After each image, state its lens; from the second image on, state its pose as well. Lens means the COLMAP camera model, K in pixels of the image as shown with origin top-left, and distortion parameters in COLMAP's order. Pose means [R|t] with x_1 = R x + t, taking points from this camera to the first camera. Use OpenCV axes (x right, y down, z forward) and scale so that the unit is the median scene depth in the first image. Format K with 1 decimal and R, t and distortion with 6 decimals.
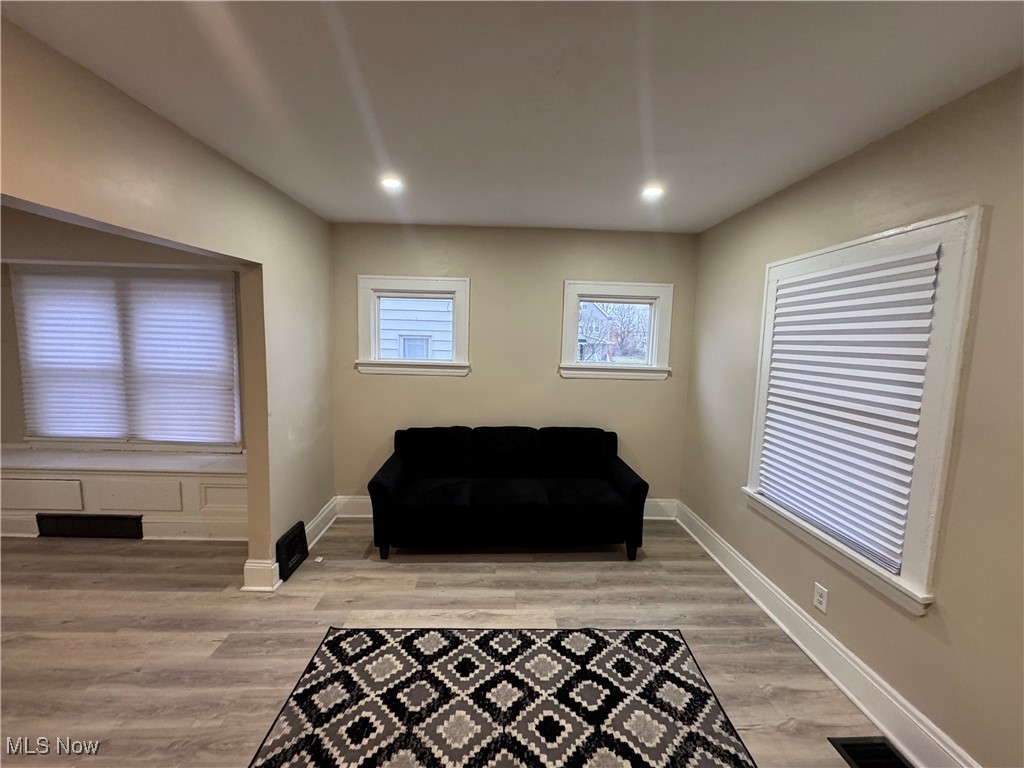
lens RADIAL K [[411.2, 0, 512.9], [0, 411.2, 386.7], [0, 0, 1]] dist [-0.003960, 0.000632]
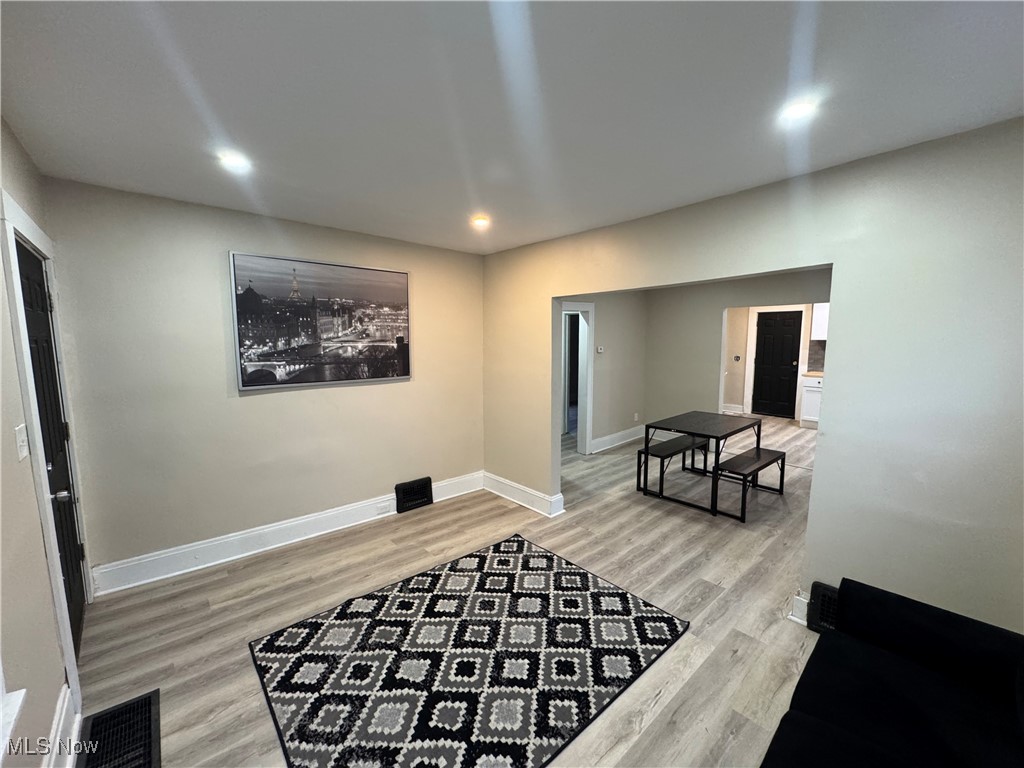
lens RADIAL K [[411.2, 0, 510.4], [0, 411.2, 378.5], [0, 0, 1]] dist [-0.003960, 0.000632]
pose [[-0.774511, 0.043145, -0.631087, 0.474697], [-0.090517, 0.979845, 0.178076, -0.144062], [0.626050, 0.195046, -0.754995, 1.224275]]
